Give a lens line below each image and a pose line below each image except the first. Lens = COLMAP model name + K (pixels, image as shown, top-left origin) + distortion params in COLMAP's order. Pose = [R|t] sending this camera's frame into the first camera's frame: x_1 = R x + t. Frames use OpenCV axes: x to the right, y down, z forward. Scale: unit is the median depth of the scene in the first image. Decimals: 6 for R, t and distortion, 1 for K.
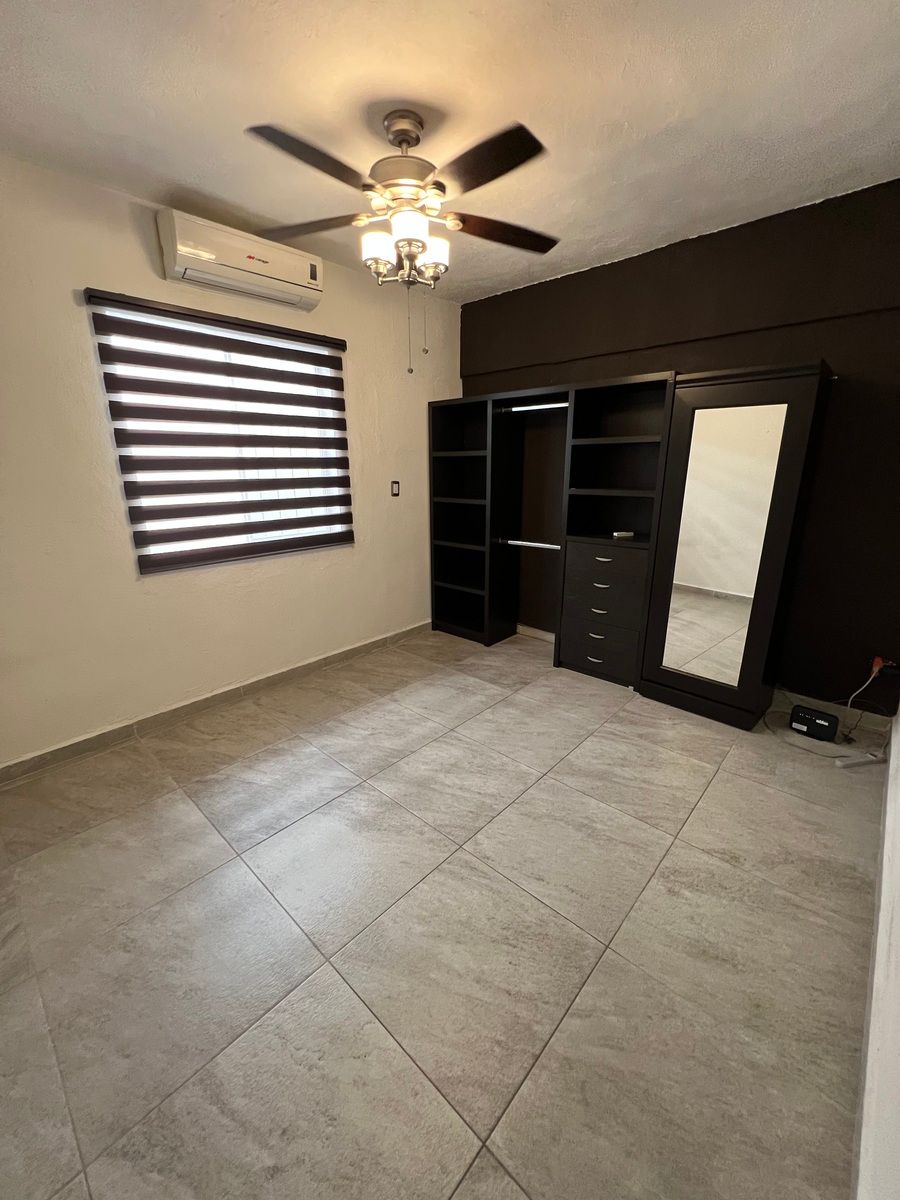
lens RADIAL K [[481.5, 0, 459.6], [0, 481.5, 596.5], [0, 0, 1]] dist [-0.000774, 0.000217]
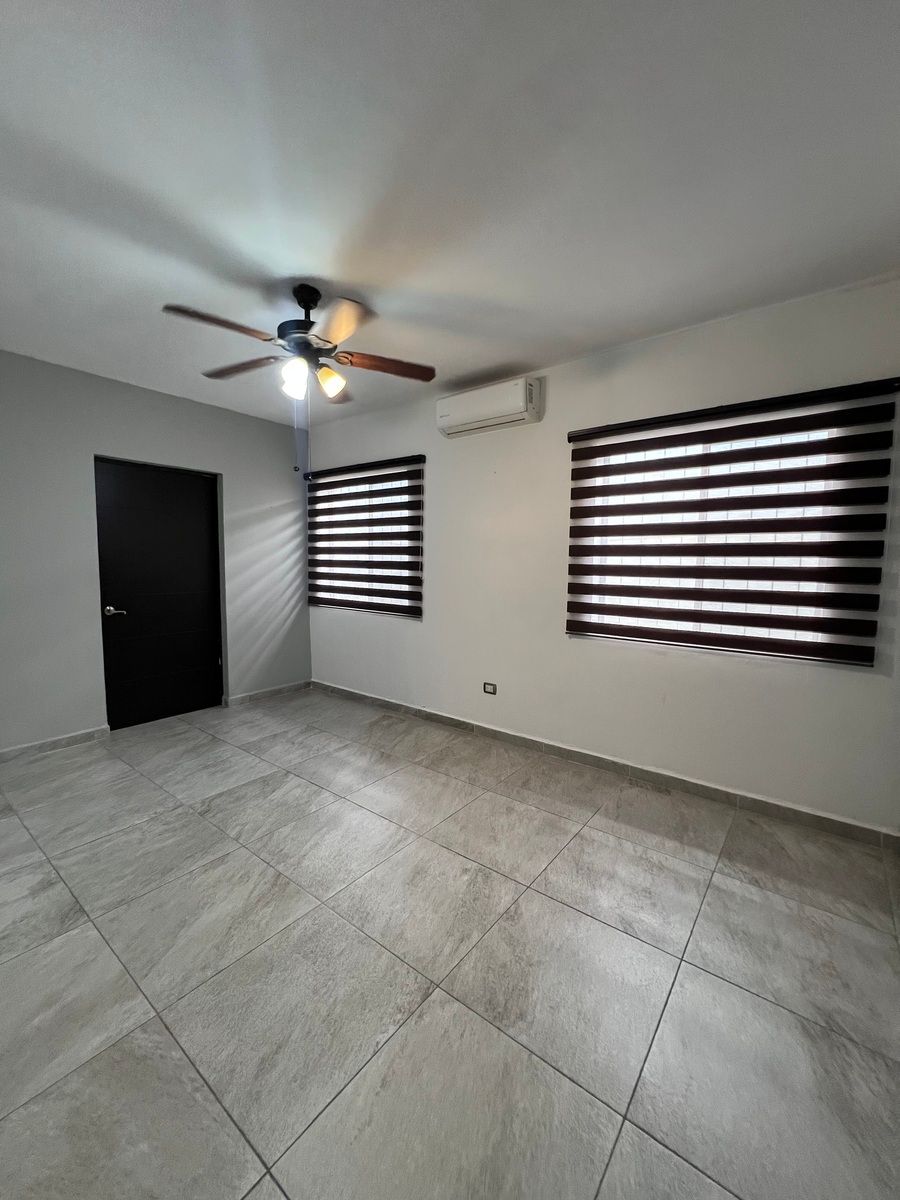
lens RADIAL K [[481.5, 0, 459.1], [0, 481.5, 612.1], [0, 0, 1]] dist [-0.000774, 0.000217]
pose [[0.085625, 0.135248, -0.987105, 0.936283], [-0.264747, 0.958214, 0.108324, -0.274099], [0.960509, 0.252058, 0.117854, 0.941221]]
